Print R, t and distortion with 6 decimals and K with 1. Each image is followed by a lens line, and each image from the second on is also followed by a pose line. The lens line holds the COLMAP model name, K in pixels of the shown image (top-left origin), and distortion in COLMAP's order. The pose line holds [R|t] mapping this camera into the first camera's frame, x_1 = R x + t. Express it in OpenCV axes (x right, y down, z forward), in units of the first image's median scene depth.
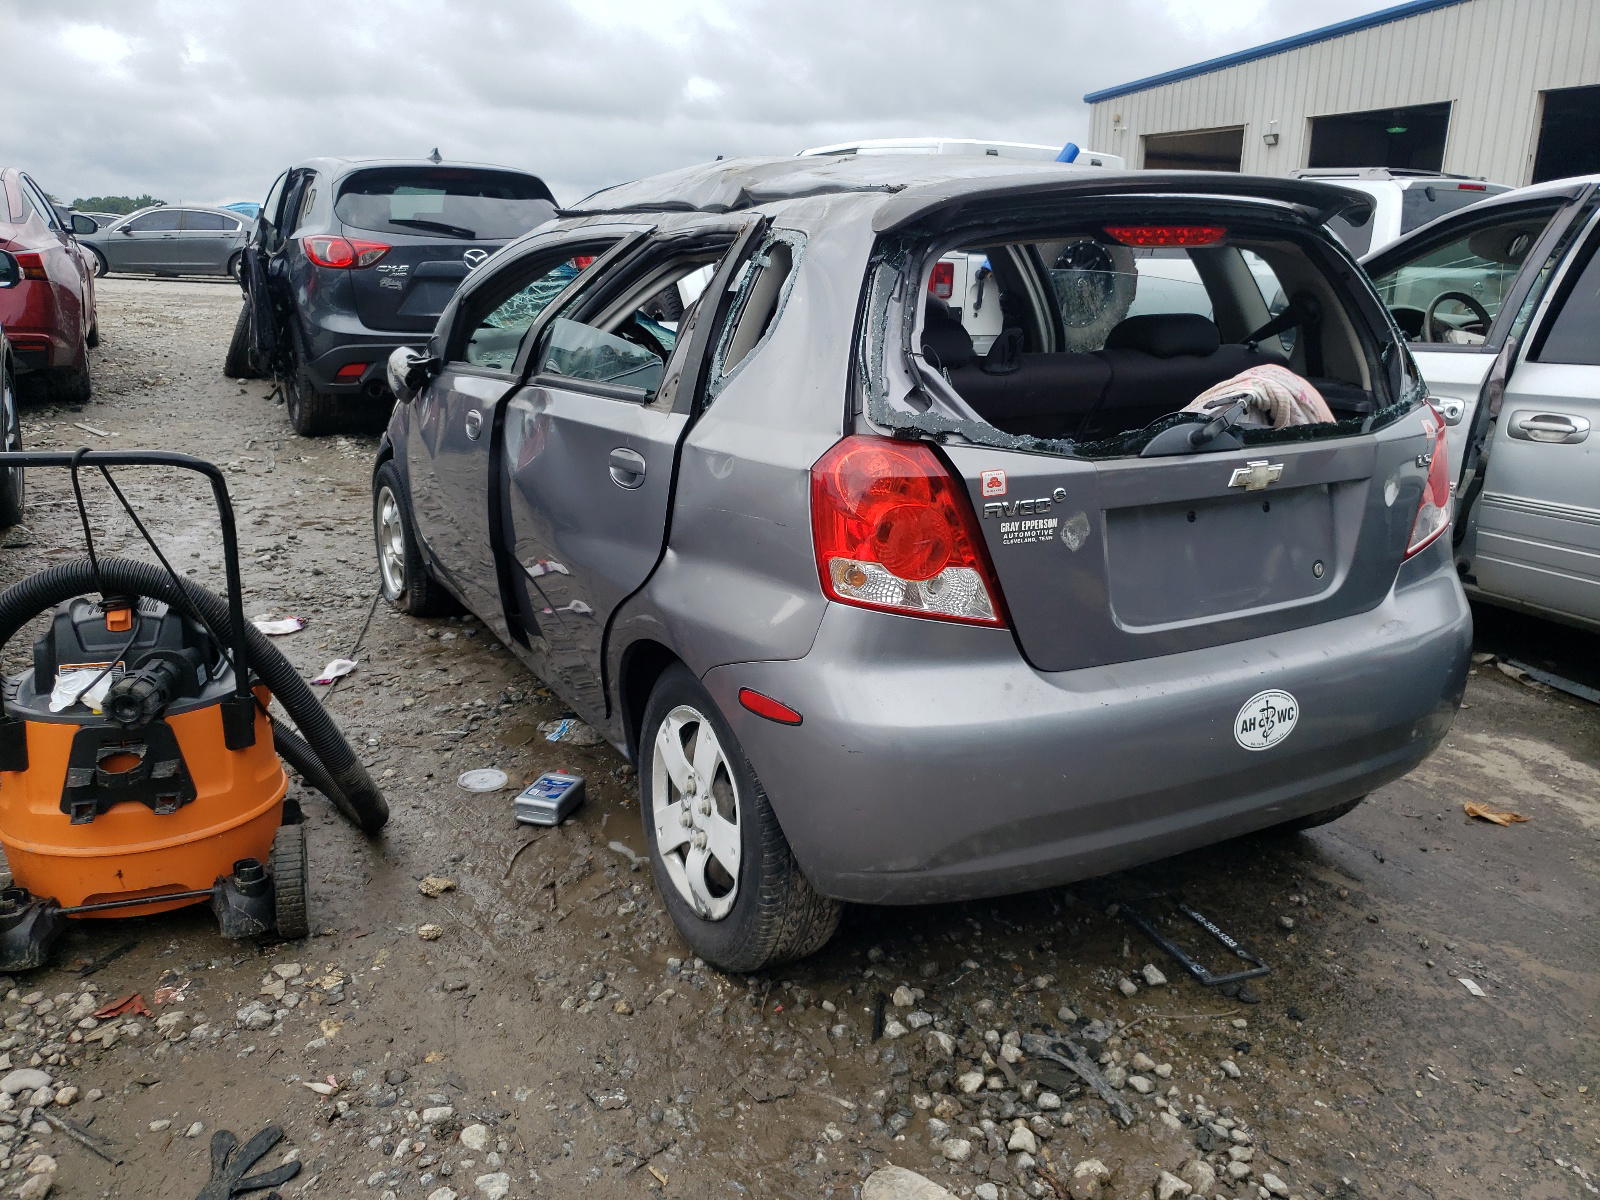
lens RADIAL K [[1222.7, 0, 794.9], [0, 1222.7, 599.1], [0, 0, 1]] dist [-0.000209, 0.003192]
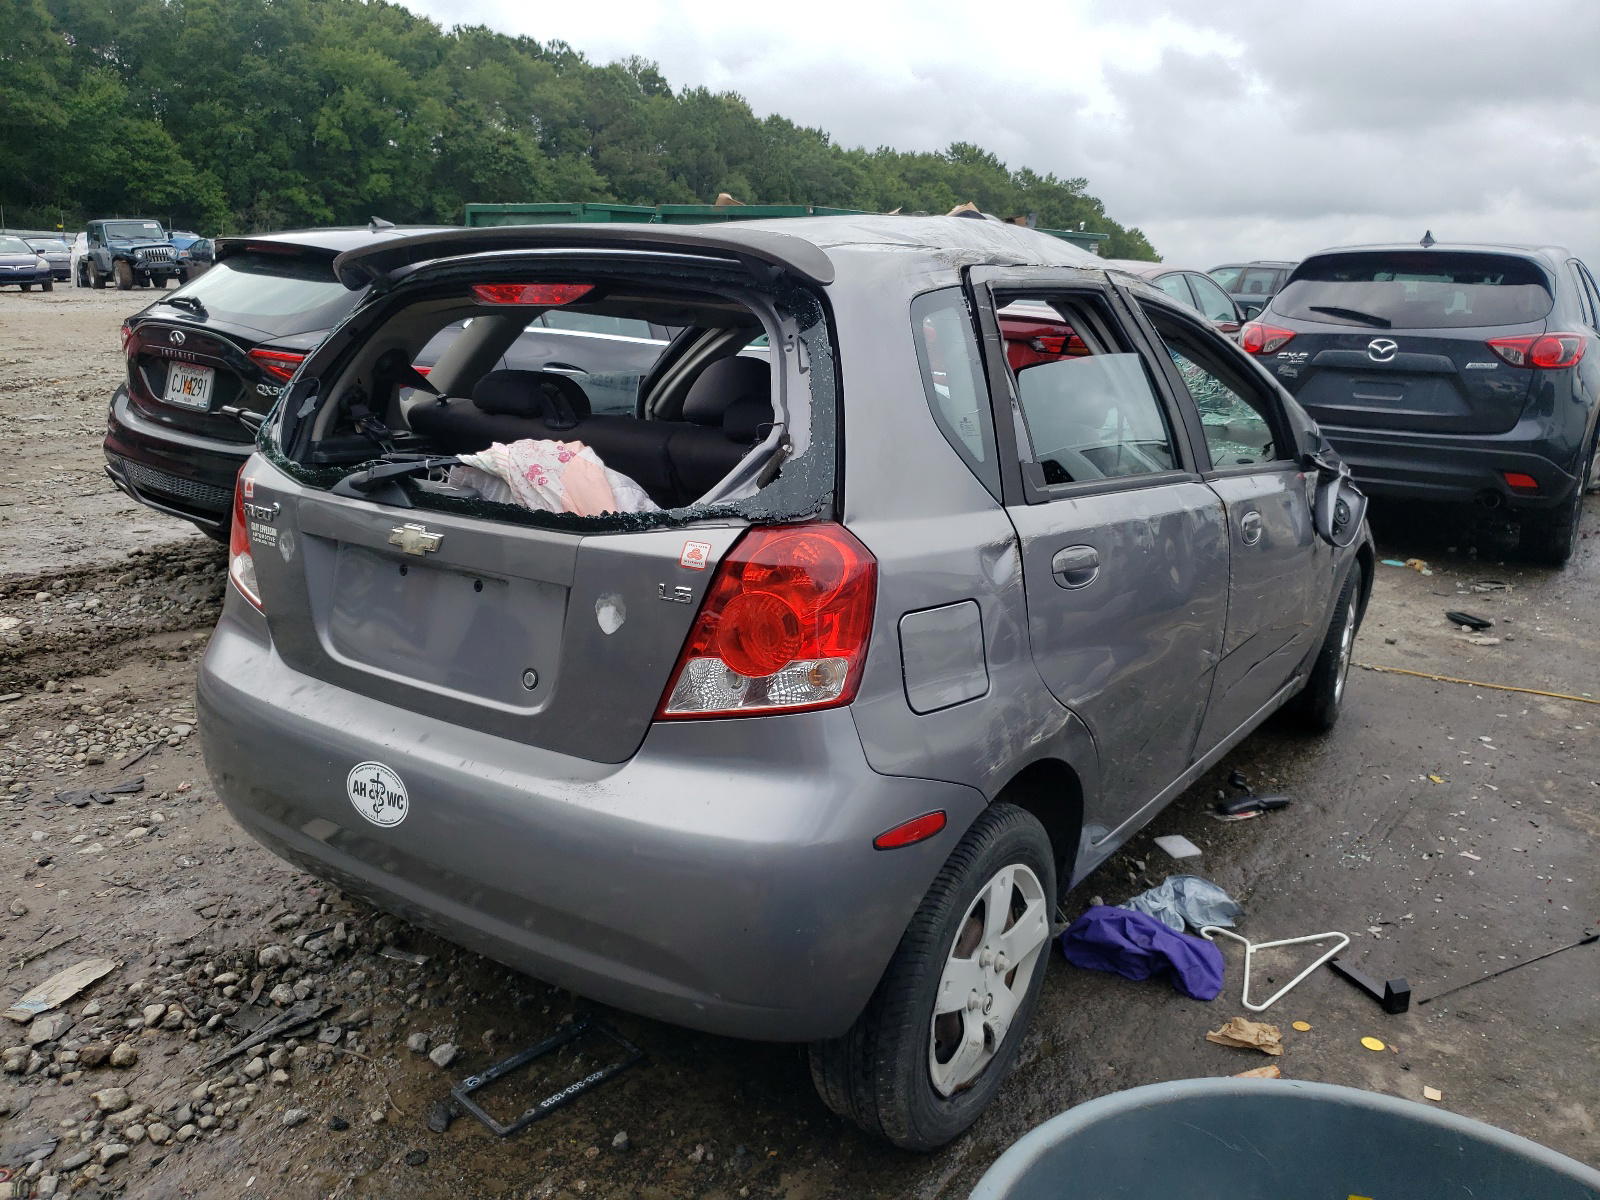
lens RADIAL K [[1222.7, 0, 795.1], [0, 1222.7, 599.6], [0, 0, 1]] dist [-0.000209, 0.003192]
pose [[0.456972, 0.210813, -0.864138, 1.288615], [-0.274848, 0.957431, 0.088228, -0.212017], [0.845952, 0.197189, 0.495461, 0.759259]]
